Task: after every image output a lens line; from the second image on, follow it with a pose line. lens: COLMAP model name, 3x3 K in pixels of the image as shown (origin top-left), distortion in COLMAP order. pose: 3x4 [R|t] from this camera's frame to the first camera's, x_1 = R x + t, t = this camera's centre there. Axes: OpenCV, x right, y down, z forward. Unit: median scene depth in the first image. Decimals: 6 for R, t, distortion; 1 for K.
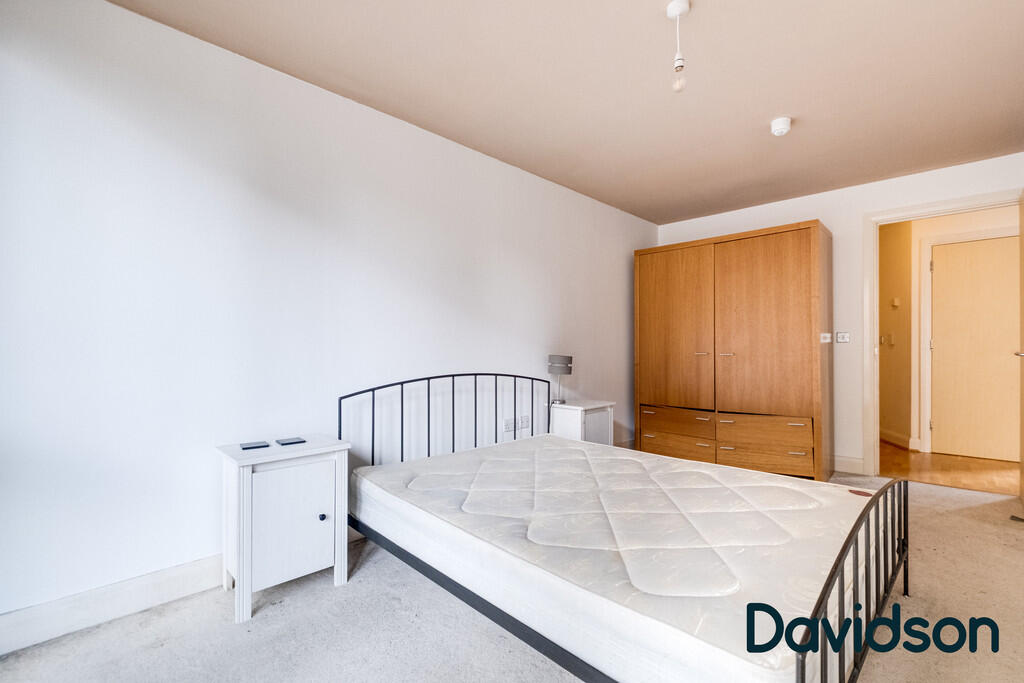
lens RADIAL K [[450.5, 0, 516.5], [0, 450.5, 348.3], [0, 0, 1]] dist [-0.001165, -0.001765]
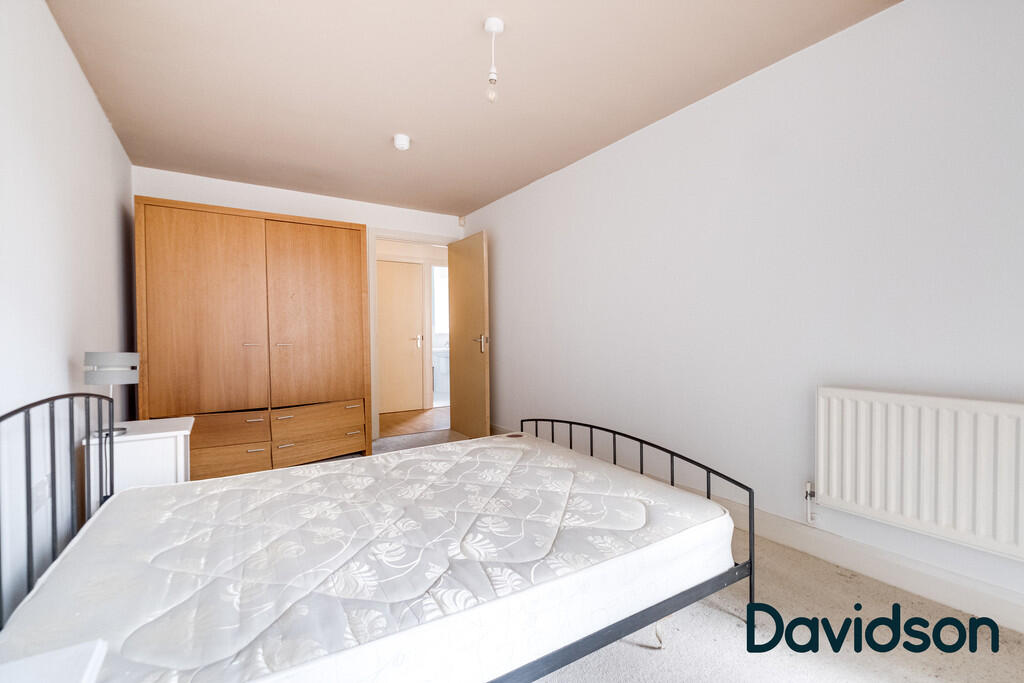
lens RADIAL K [[450.5, 0, 516.2], [0, 450.5, 334.3], [0, 0, 1]] dist [-0.001165, -0.001765]
pose [[0.206411, 0.003733, 0.978458, -0.360102], [0.003003, 0.999986, -0.004448, -0.001348], [-0.978461, 0.003856, 0.206397, 0.373542]]
